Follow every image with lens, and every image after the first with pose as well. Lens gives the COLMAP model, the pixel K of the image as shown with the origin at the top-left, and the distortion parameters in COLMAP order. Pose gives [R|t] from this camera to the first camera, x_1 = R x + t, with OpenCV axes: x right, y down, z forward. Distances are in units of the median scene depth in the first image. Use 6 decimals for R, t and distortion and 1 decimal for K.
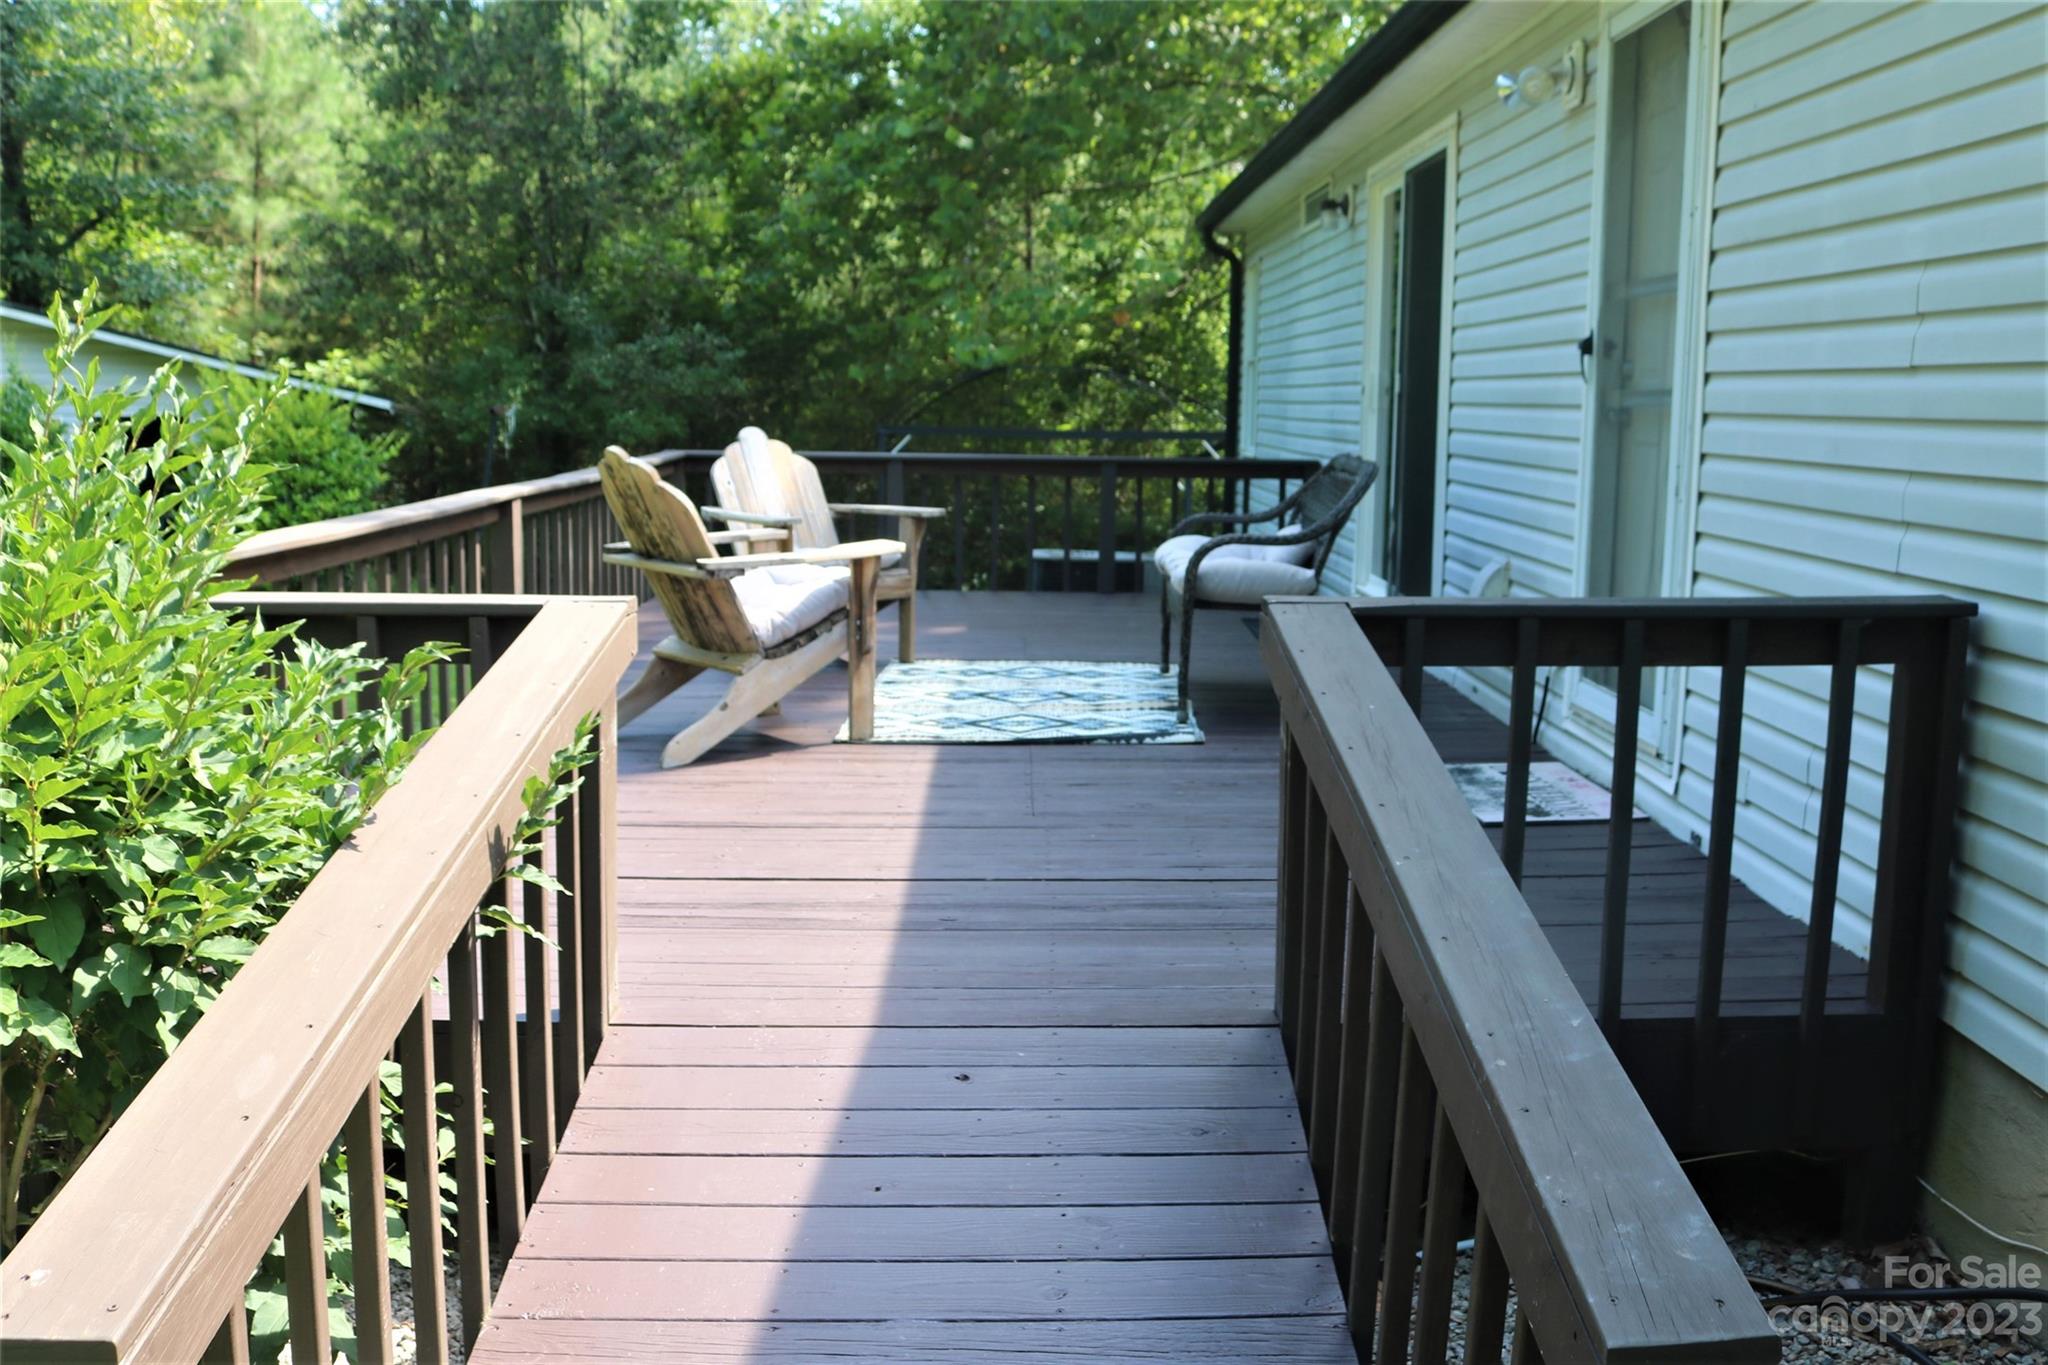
lens RADIAL K [[1798.3, 0, 1024.0], [0, 1798.3, 682.5], [0, 0, 1]] dist [-0.105057, -0.004529]
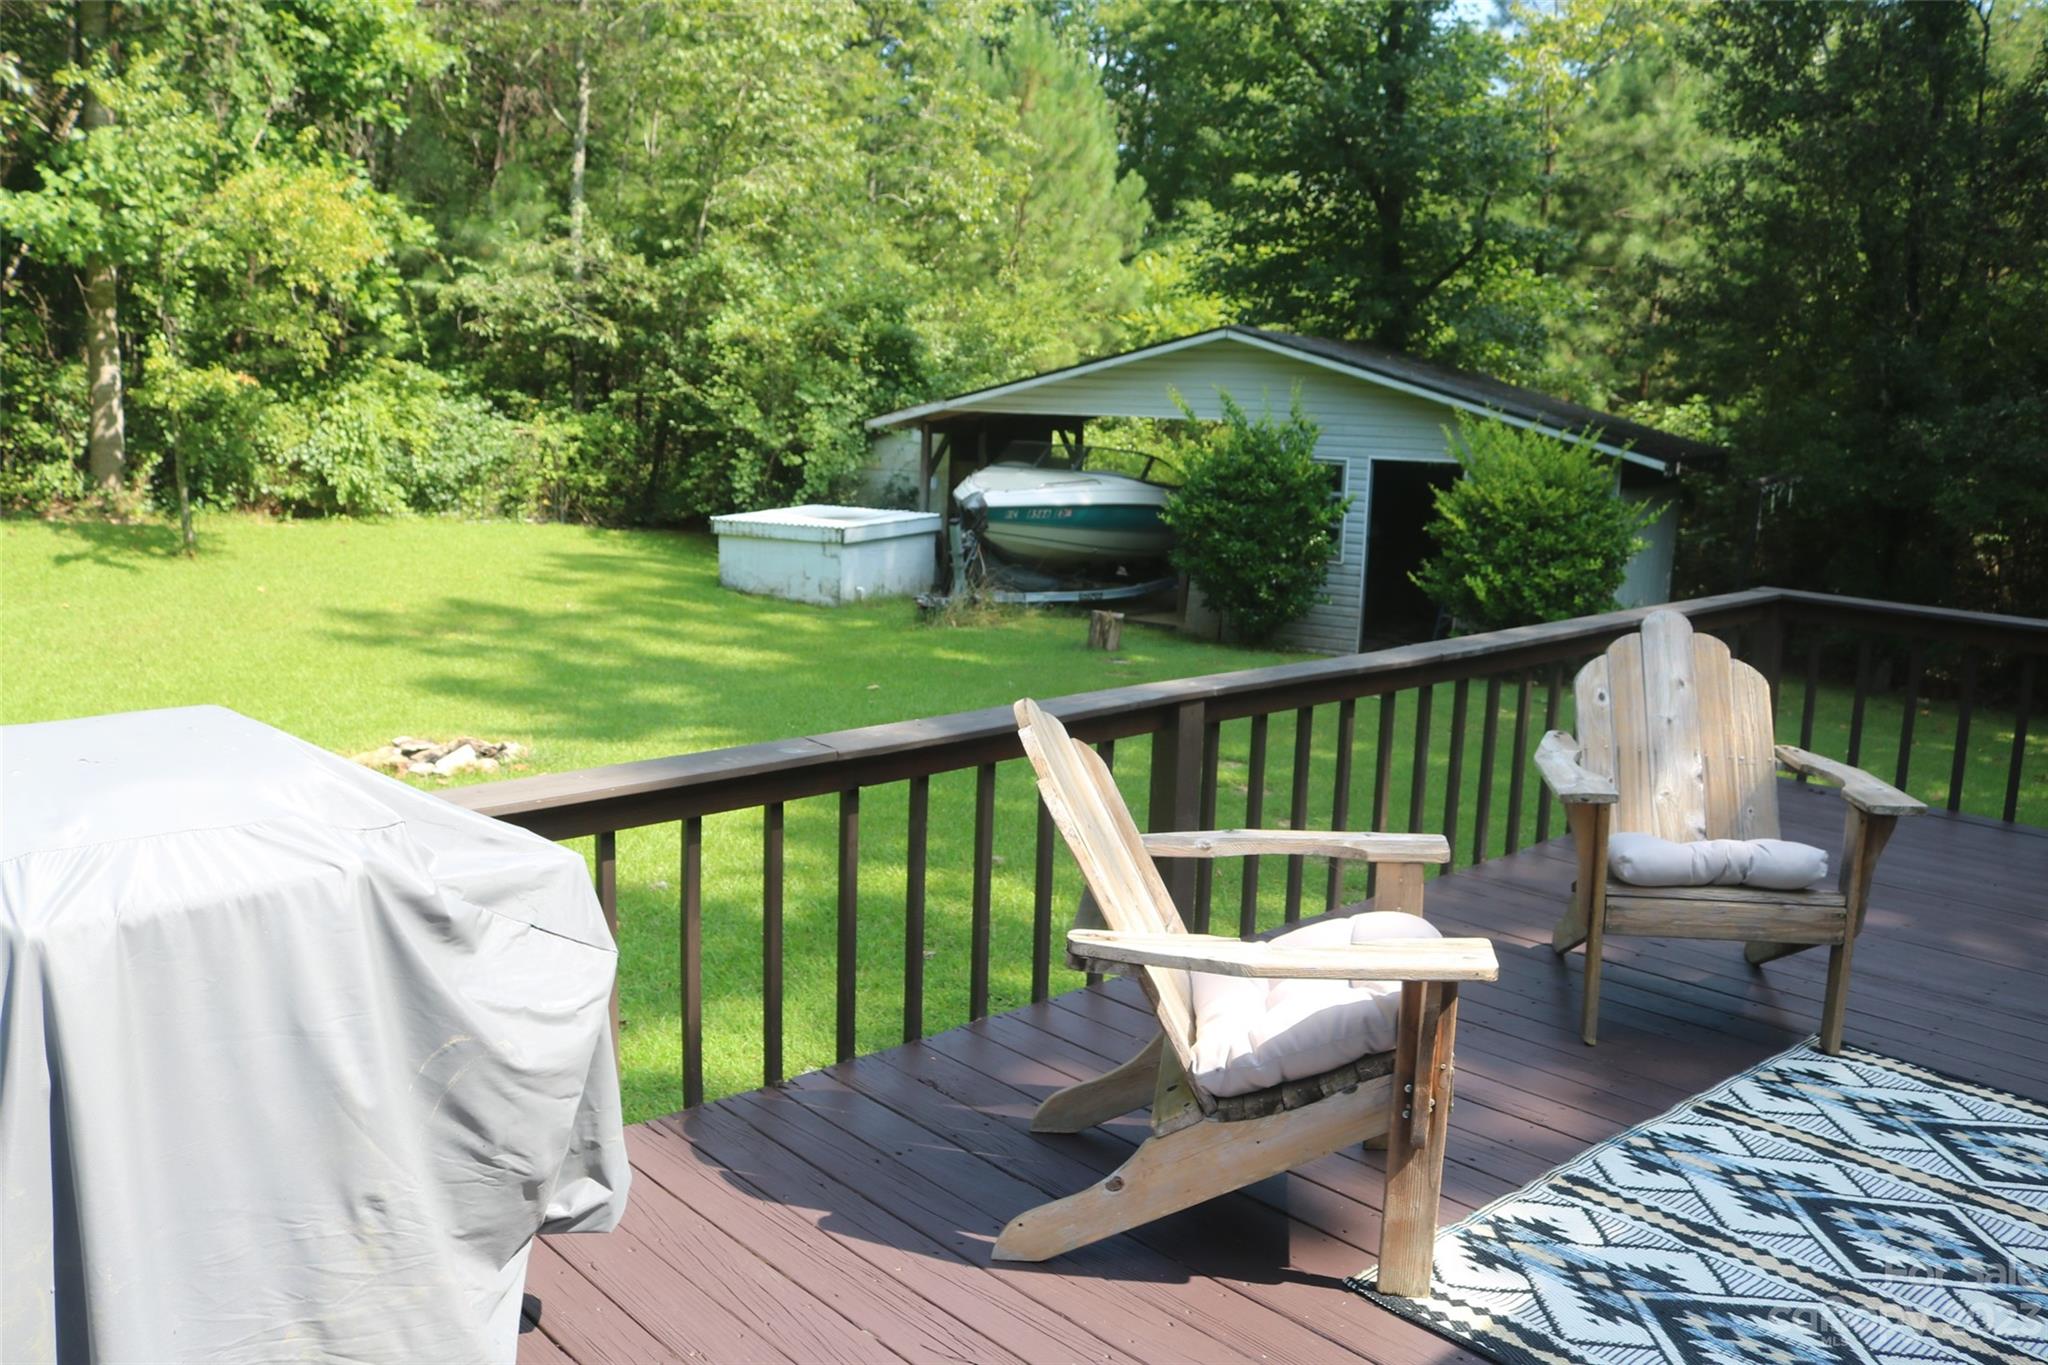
lens RADIAL K [[1704.2, 0, 1024.0], [0, 1704.2, 682.5], [0, 0, 1]] dist [-0.178272, 0.156155]
pose [[0.674369, 0.135051, -0.725939, 0.161450], [-0.137866, 0.988873, 0.055894, -0.158266], [0.725410, 0.062389, 0.685484, 0.597947]]
